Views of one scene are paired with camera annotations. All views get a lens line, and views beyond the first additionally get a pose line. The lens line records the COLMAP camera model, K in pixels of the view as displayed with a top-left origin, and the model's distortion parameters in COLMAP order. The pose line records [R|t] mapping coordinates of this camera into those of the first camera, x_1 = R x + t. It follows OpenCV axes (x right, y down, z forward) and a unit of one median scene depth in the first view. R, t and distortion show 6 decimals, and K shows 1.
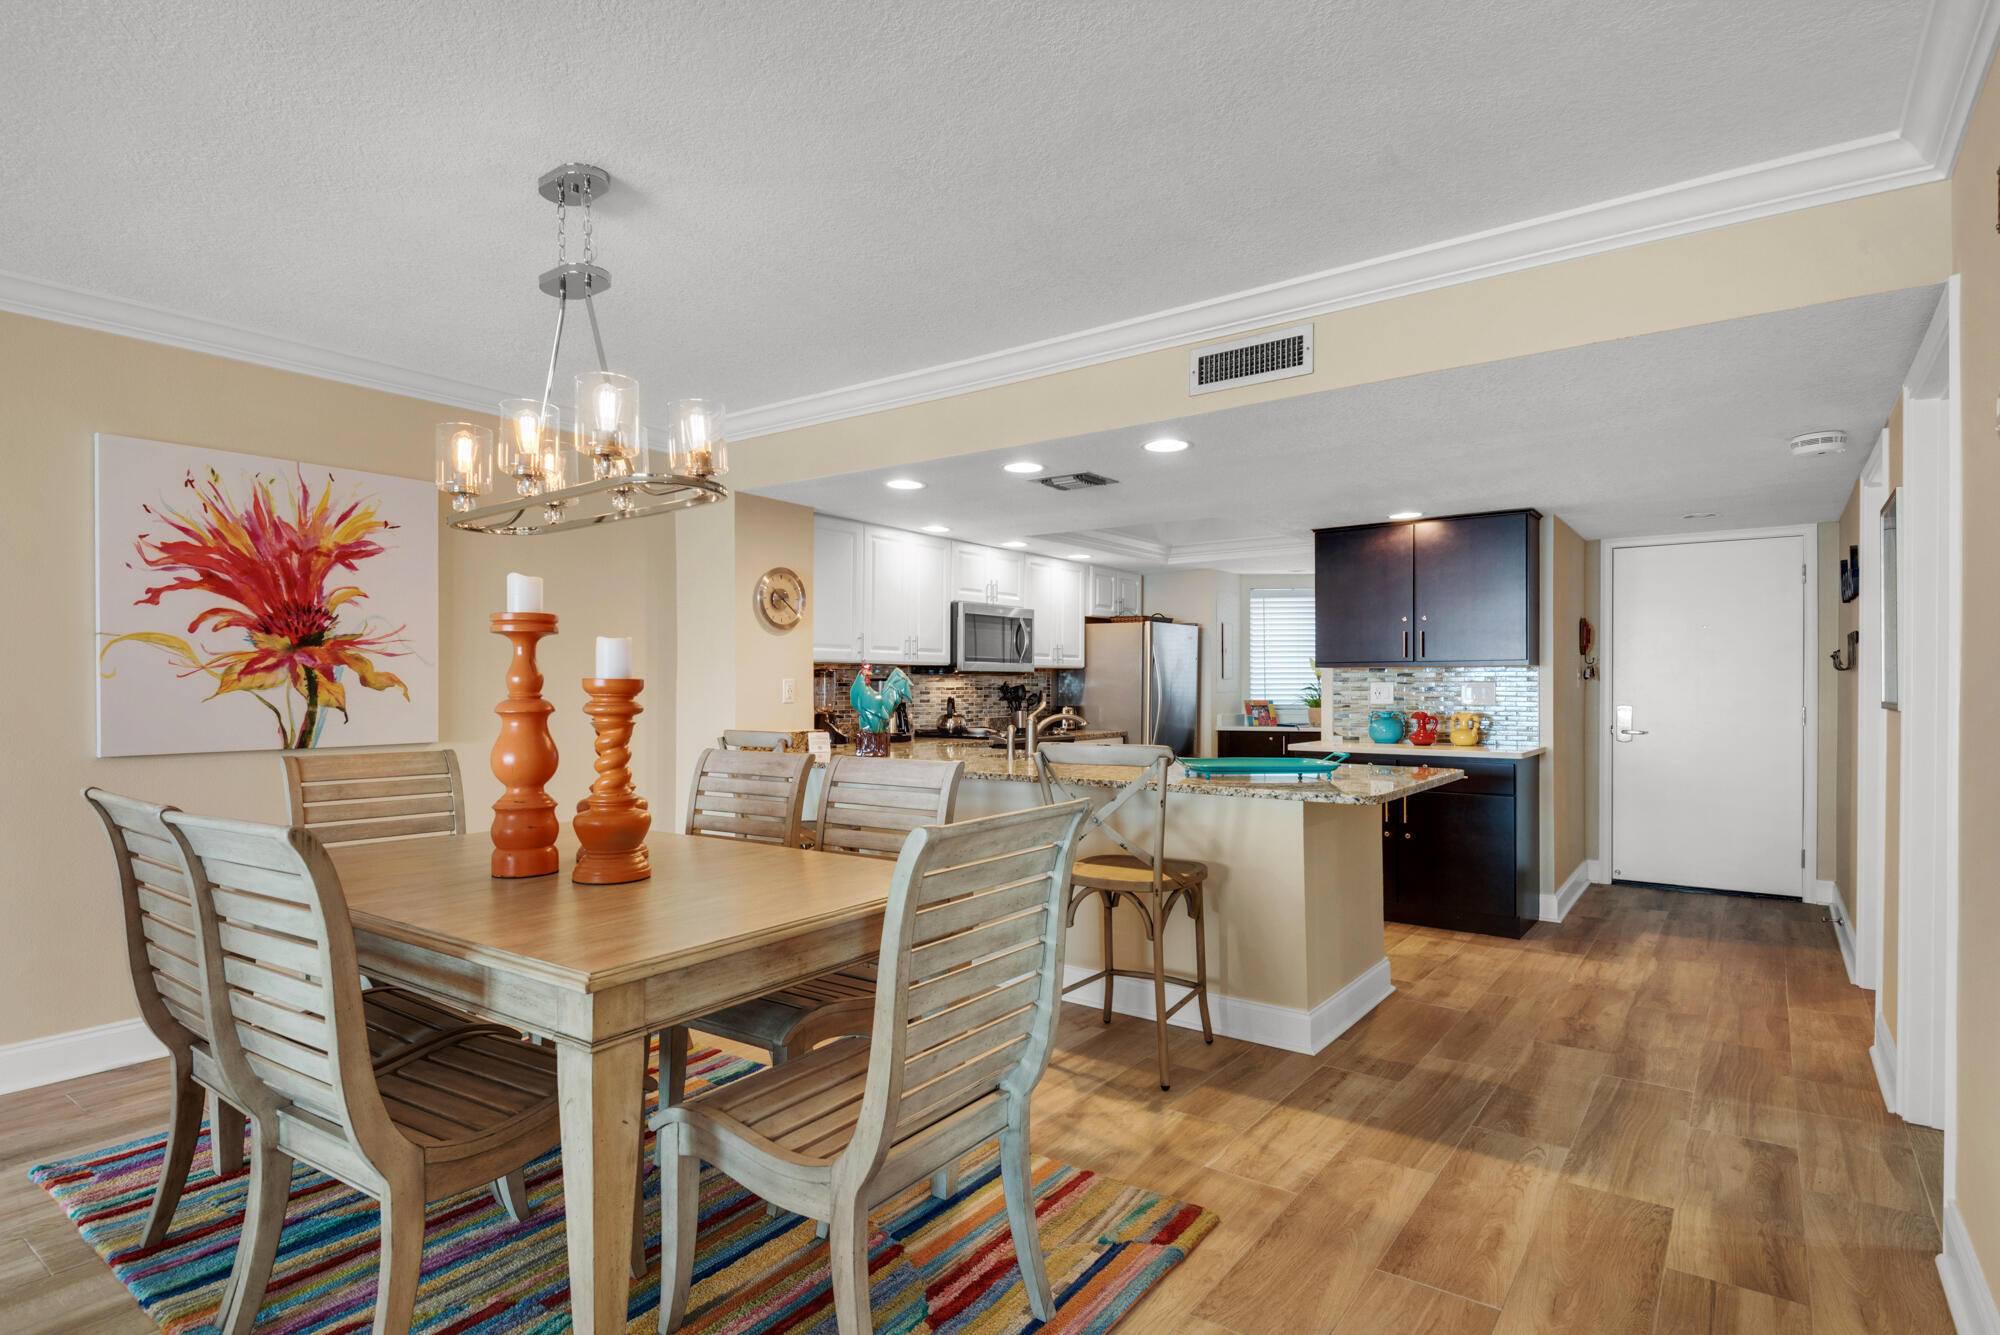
lens RADIAL K [[950.6, 0, 1093.2], [0, 950.6, 691.5], [0, 0, 1]] dist [0.001825, 0.000172]
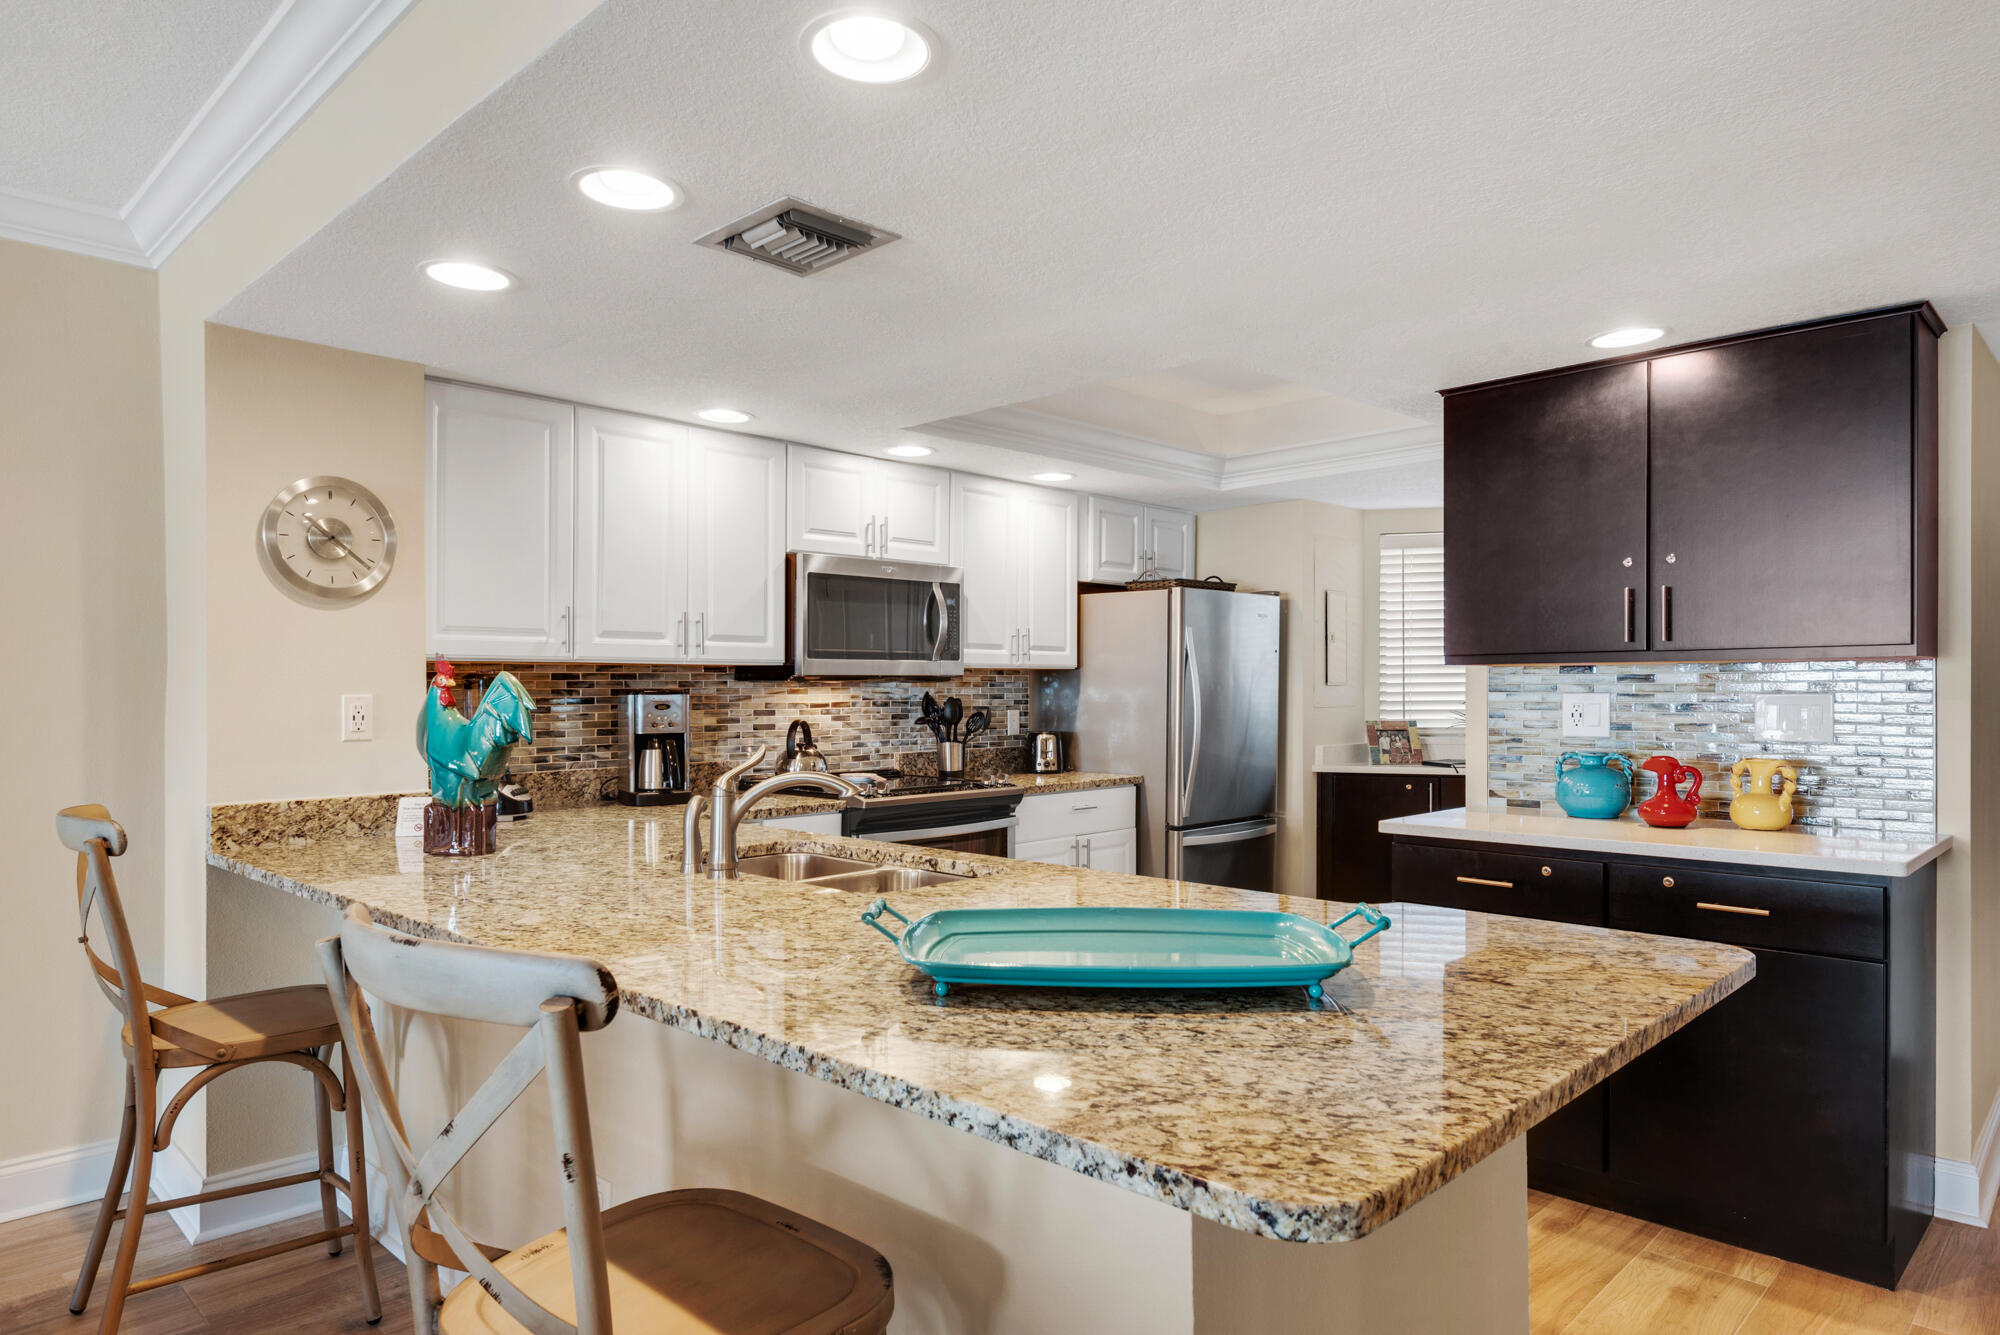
lens RADIAL K [[1182.8, 0, 1077.4], [0, 1182.8, 706.9], [0, 0, 1]] dist [0.002174, 0.000273]
pose [[0.987902, -0.000700, -0.155078, 0.139782], [0.002149, 0.999956, 0.009176, -0.009468], [0.155065, -0.009398, 0.987860, 0.352125]]
